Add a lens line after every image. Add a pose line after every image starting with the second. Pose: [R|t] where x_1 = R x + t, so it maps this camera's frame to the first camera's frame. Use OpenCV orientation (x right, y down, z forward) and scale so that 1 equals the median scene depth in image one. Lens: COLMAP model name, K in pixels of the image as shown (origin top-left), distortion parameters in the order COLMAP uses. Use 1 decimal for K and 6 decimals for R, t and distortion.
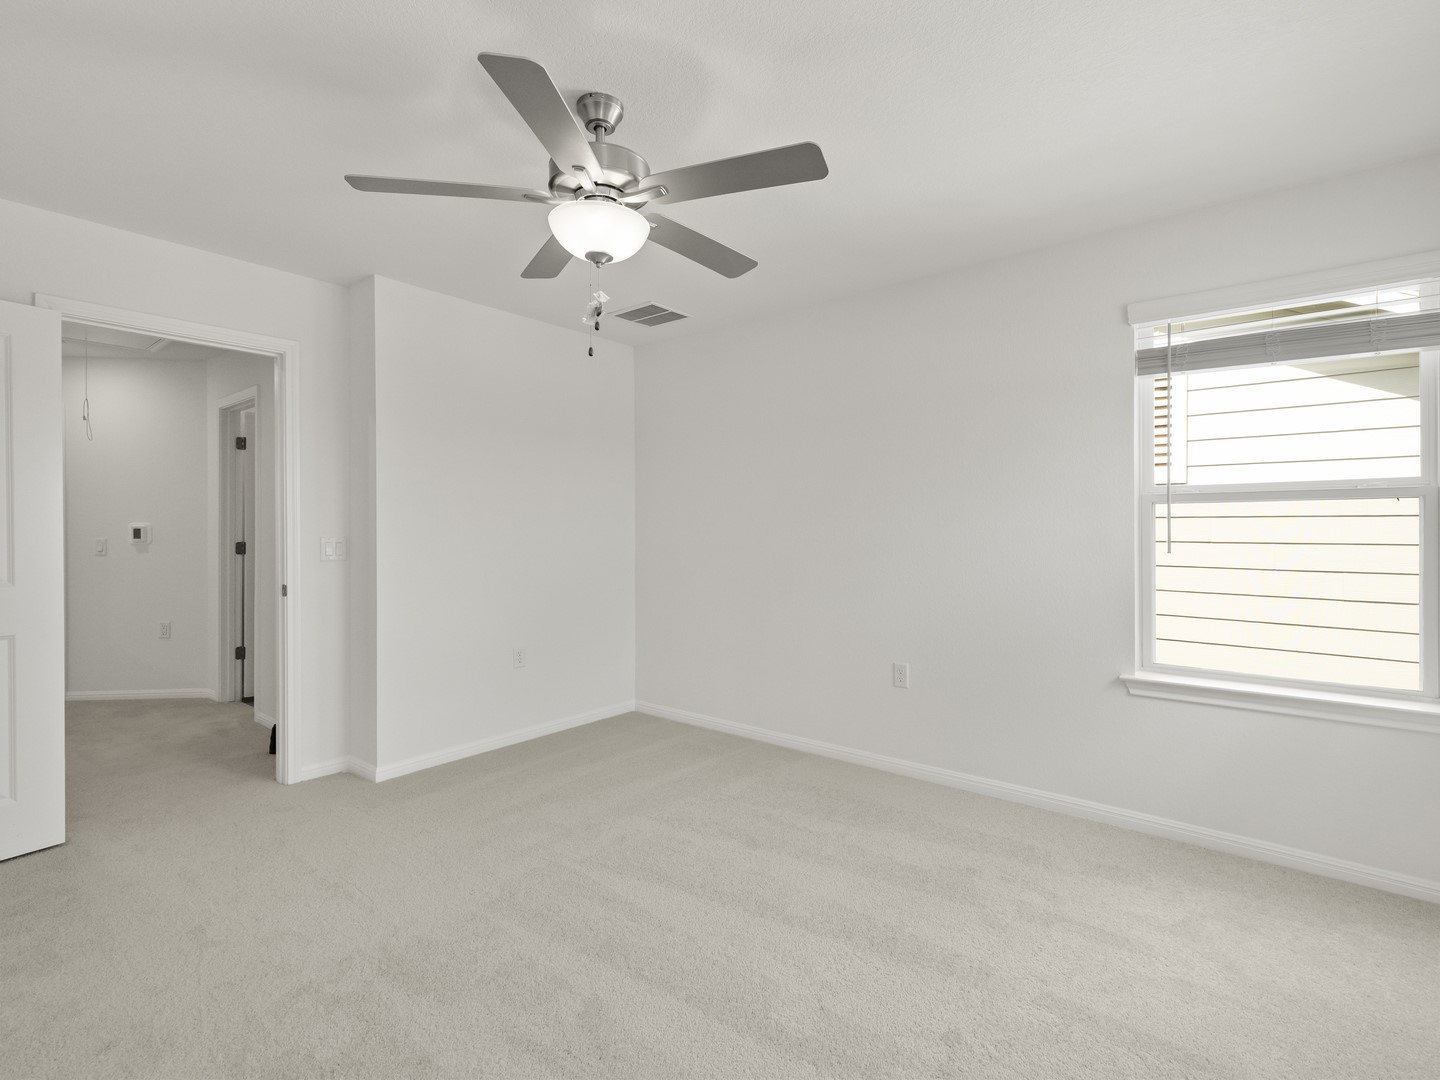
lens RADIAL K [[679.6, 0, 719.6], [0, 679.6, 529.2], [0, 0, 1]] dist [0.000476, 0.000577]
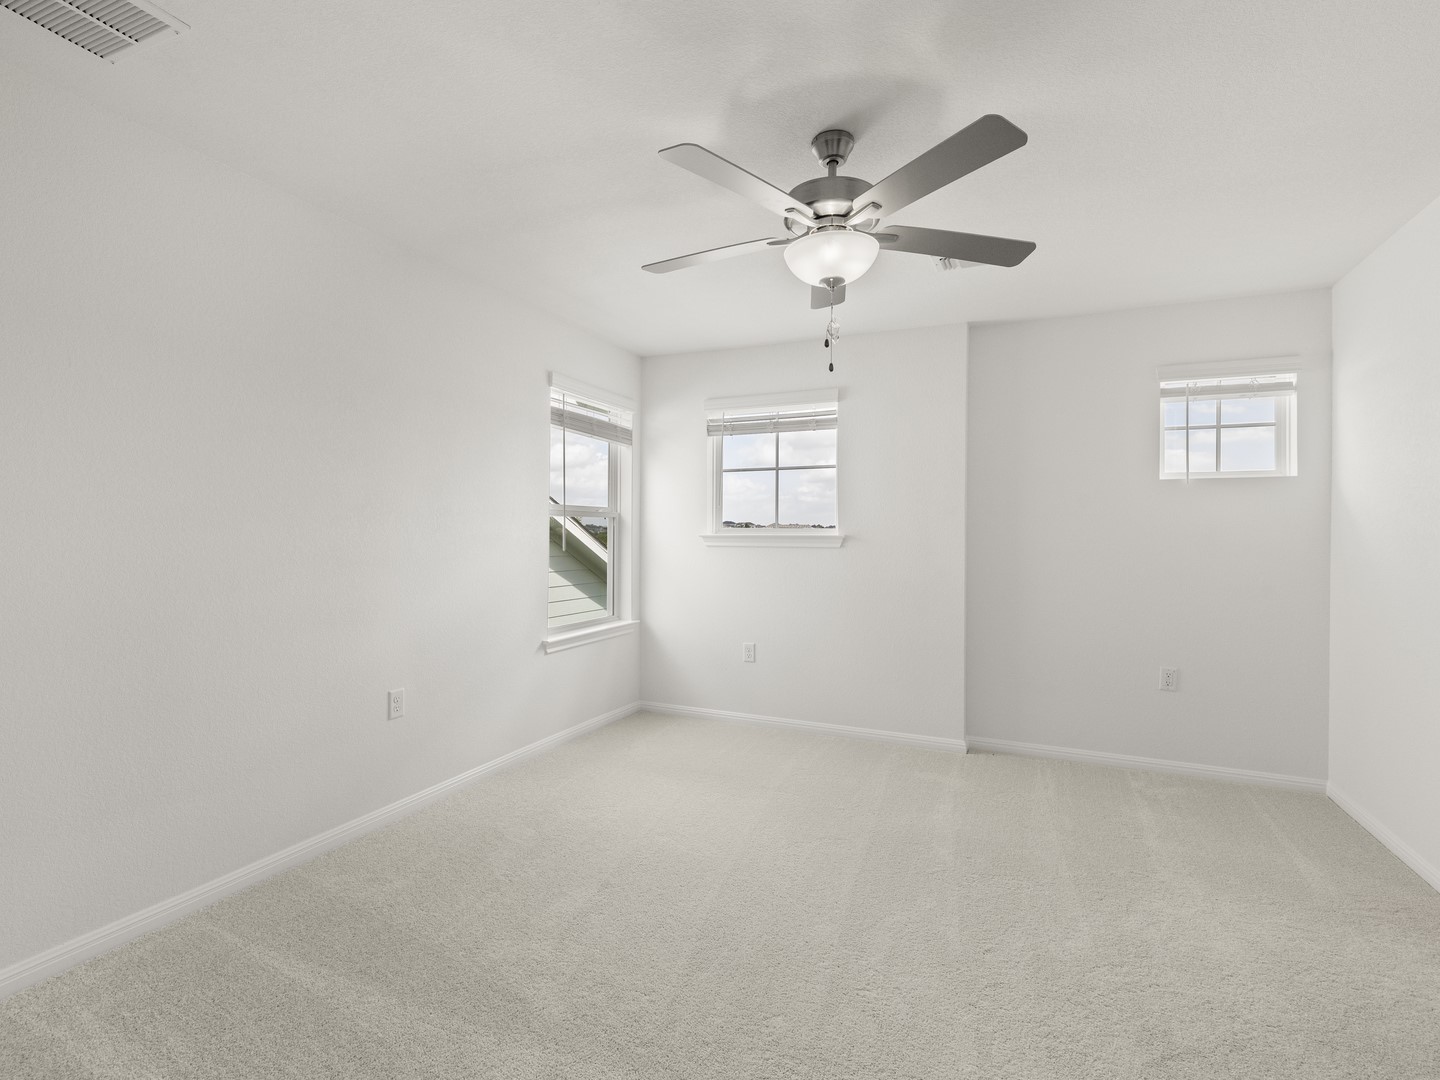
lens RADIAL K [[689.4, 0, 716.9], [0, 689.4, 528.8], [0, 0, 1]] dist [-0.001497, 0.000046]
pose [[-0.261935, 0.008529, 0.965048, -0.848995], [-0.000916, 0.999958, -0.009086, 0.002573], [-0.965085, -0.003264, -0.261916, 1.043939]]
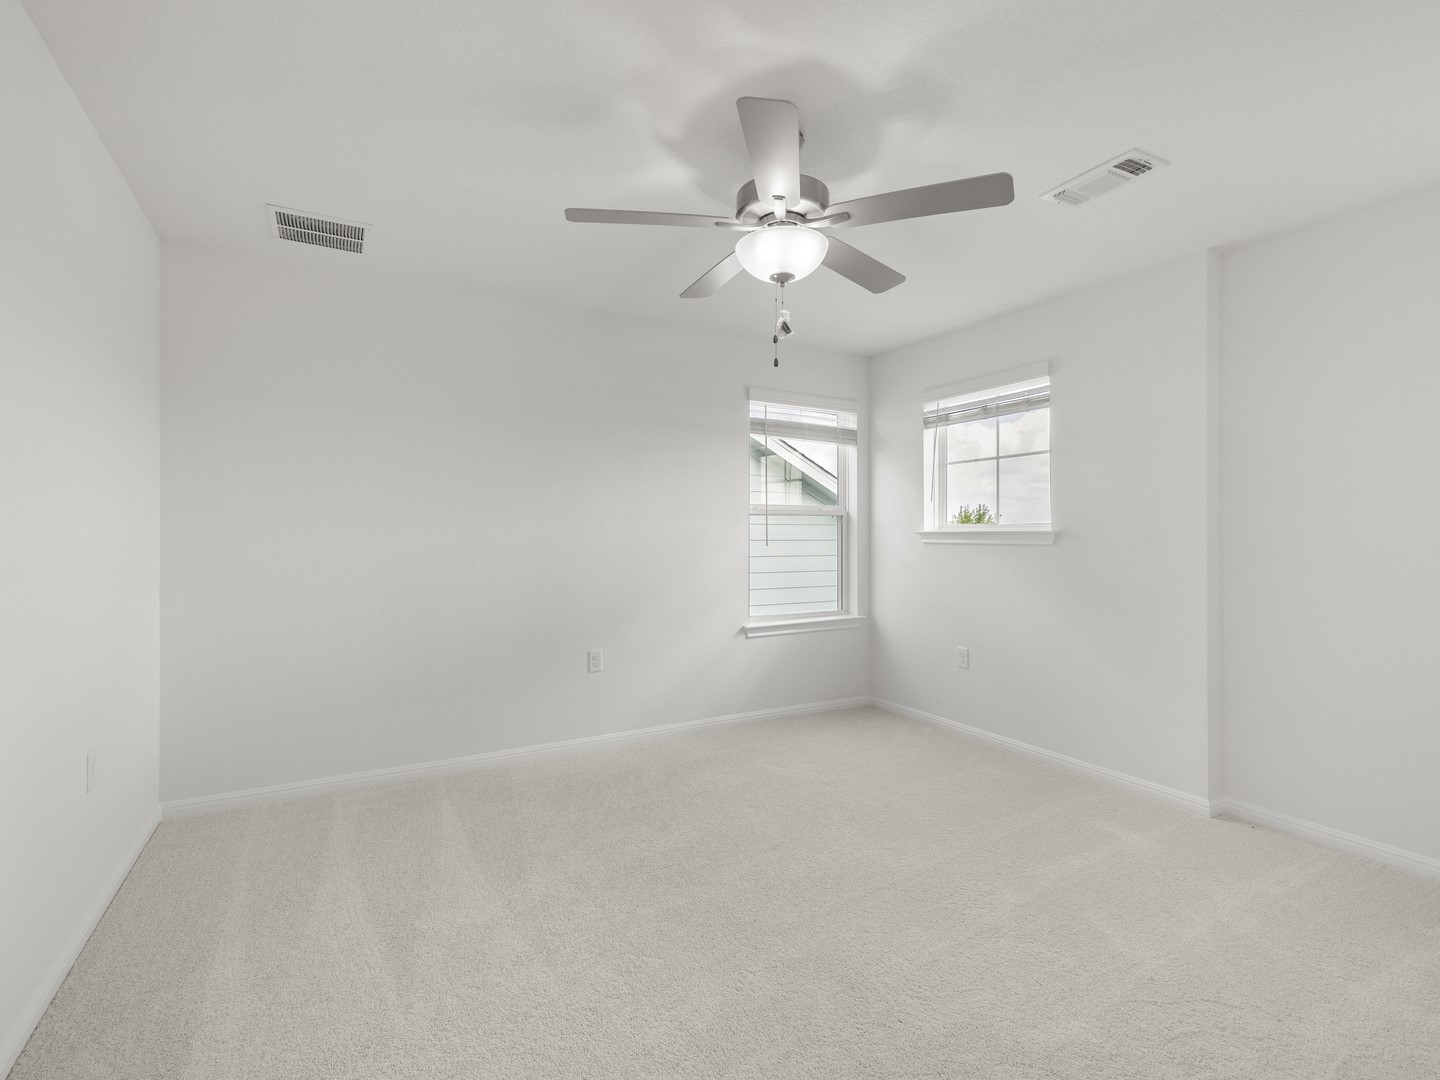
lens RADIAL K [[679.6, 0, 719.6], [0, 679.6, 529.2], [0, 0, 1]] dist [0.000476, 0.000577]
pose [[0.361505, 0.009514, 0.932322, -0.882002], [0.002010, 0.999938, -0.010983, 0.012552], [-0.932368, 0.005845, 0.361463, 0.500441]]
